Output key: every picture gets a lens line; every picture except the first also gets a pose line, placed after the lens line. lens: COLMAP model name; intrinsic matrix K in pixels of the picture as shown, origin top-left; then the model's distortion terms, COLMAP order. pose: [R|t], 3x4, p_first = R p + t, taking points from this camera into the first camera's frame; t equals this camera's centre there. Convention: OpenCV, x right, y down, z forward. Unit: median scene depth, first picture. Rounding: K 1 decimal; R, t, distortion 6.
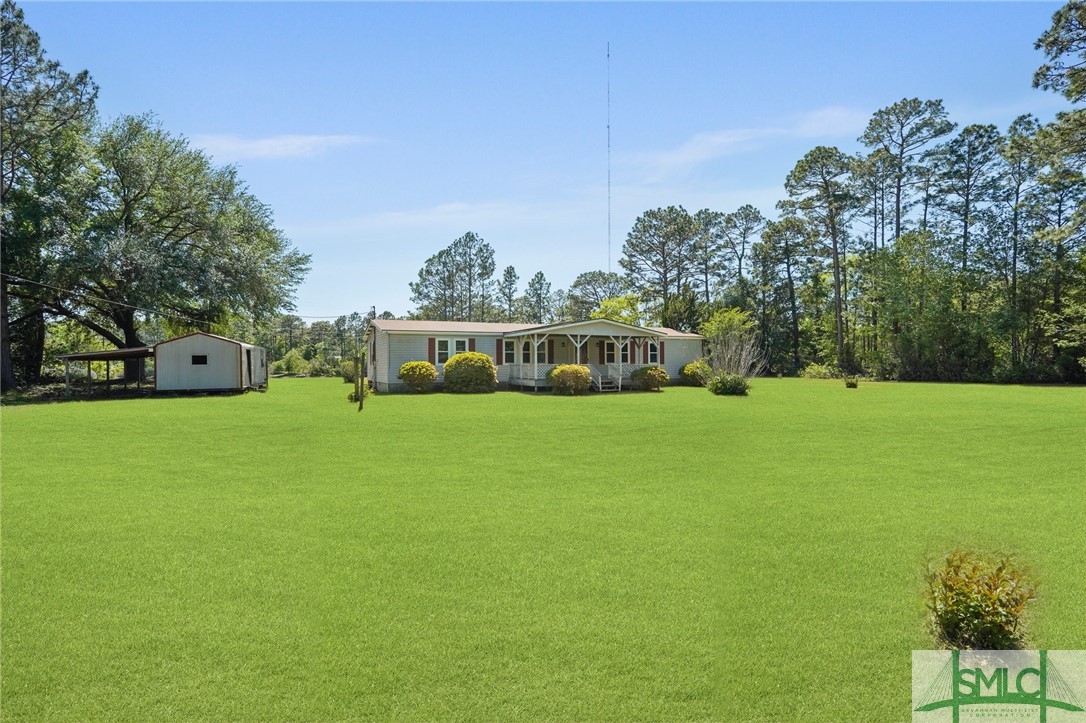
lens RADIAL K [[567.9, 0, 543.0], [0, 567.9, 361.5], [0, 0, 1]] dist [0.000759, -0.000021]
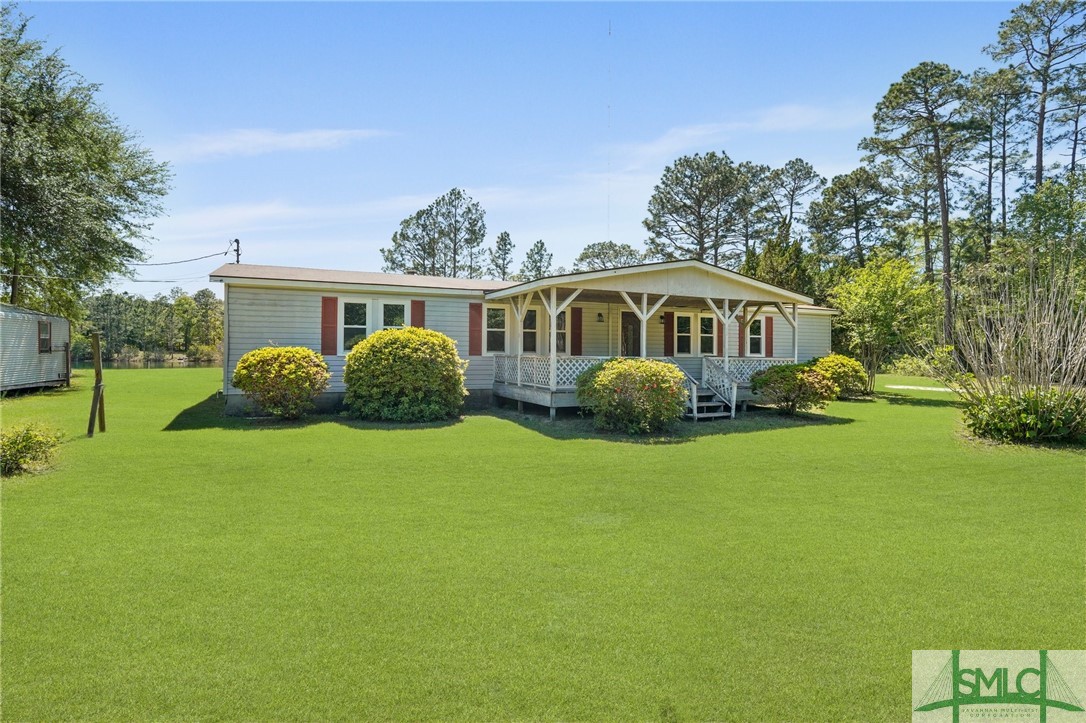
lens RADIAL K [[565.1, 0, 543.0], [0, 565.1, 361.5], [0, 0, 1]] dist [-0.003886, 0.000079]
pose [[0.999855, 0.013685, 0.010134, -0.009527], [-0.013933, 0.999594, 0.024873, -0.000839], [-0.009789, -0.025010, 0.999639, 0.216090]]
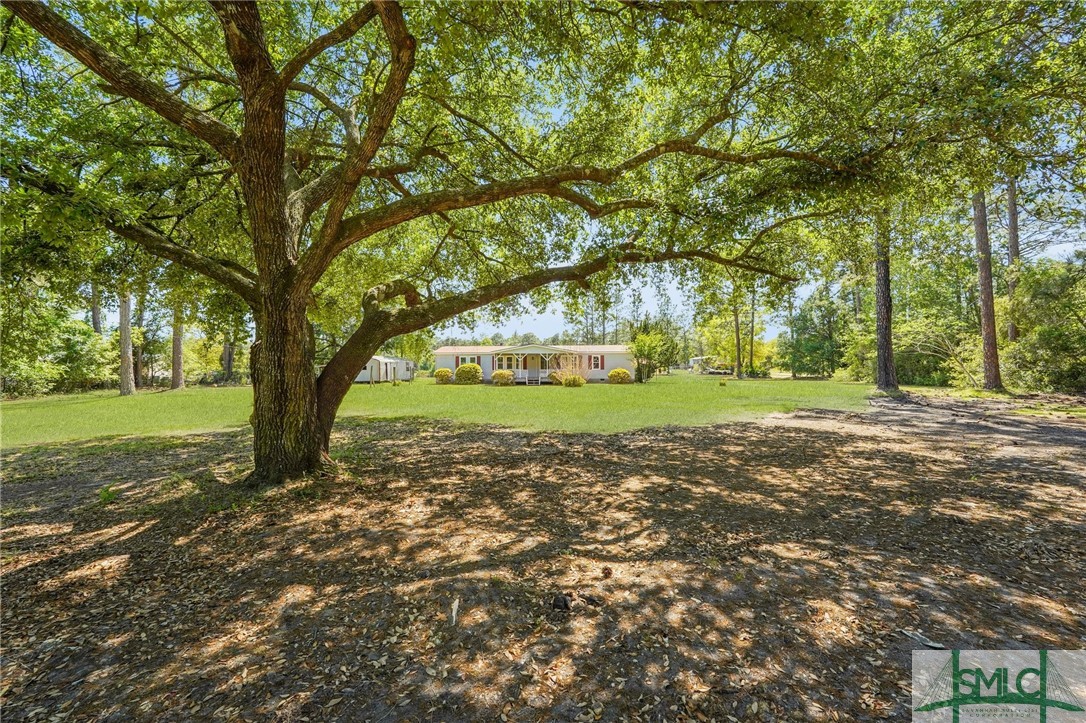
lens RADIAL K [[496.6, 0, 543.0], [0, 496.6, 361.5], [0, 0, 1]] dist [-0.017019, 0.016779]
pose [[0.889548, -0.007711, -0.456776, 0.337799], [0.003032, 0.999935, -0.010975, -0.001642], [0.456831, 0.008378, 0.889514, -0.146164]]
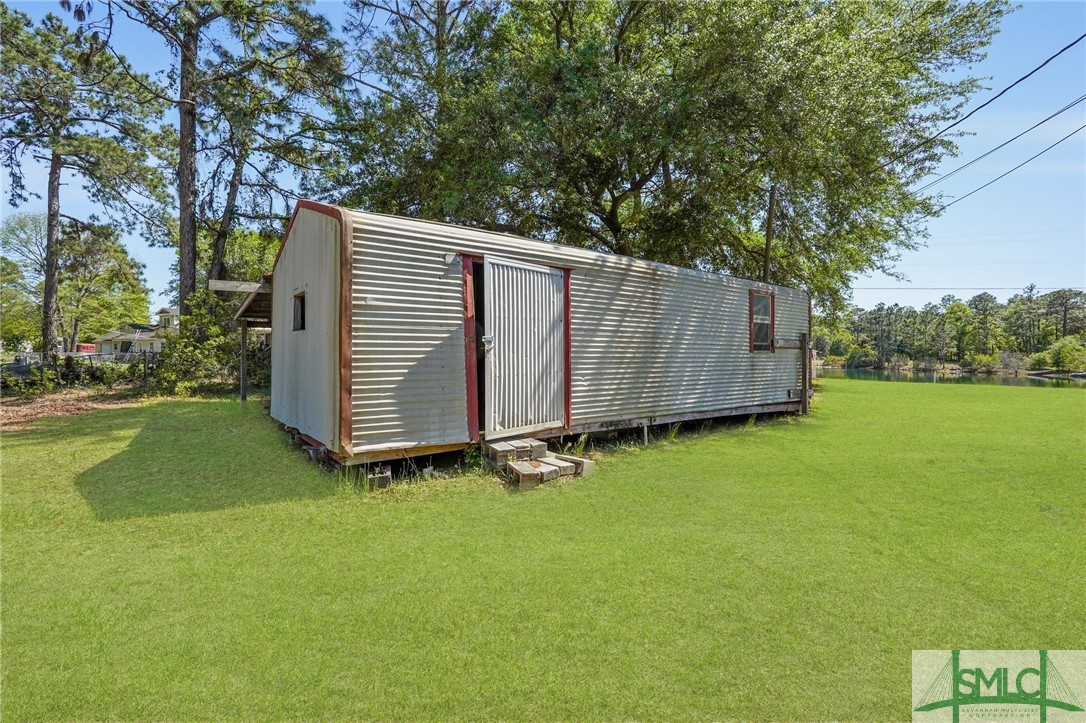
lens RADIAL K [[488.2, 0, 543.0], [0, 488.2, 361.5], [0, 0, 1]] dist [-0.003128, 0.000253]
pose [[0.314908, 0.021837, -0.948871, -0.150736], [-0.006394, 0.999761, 0.020886, 0.005832], [0.949101, -0.000510, 0.314972, 0.403909]]
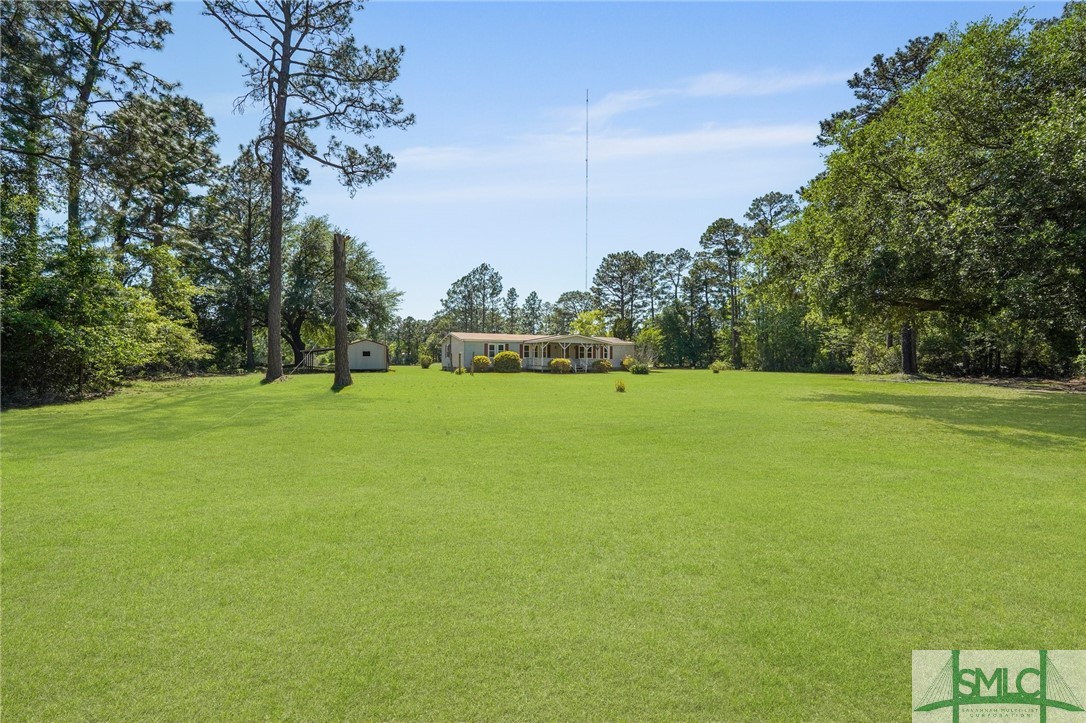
lens RADIAL K [[496.8, 0, 543.0], [0, 496.8, 361.5], [0, 0, 1]] dist [-0.000477, 0.000192]
pose [[0.999473, 0.010565, 0.030696, -0.023786], [-0.010811, 0.999911, 0.007848, 0.001203], [-0.030611, -0.008176, 0.999498, -0.262016]]
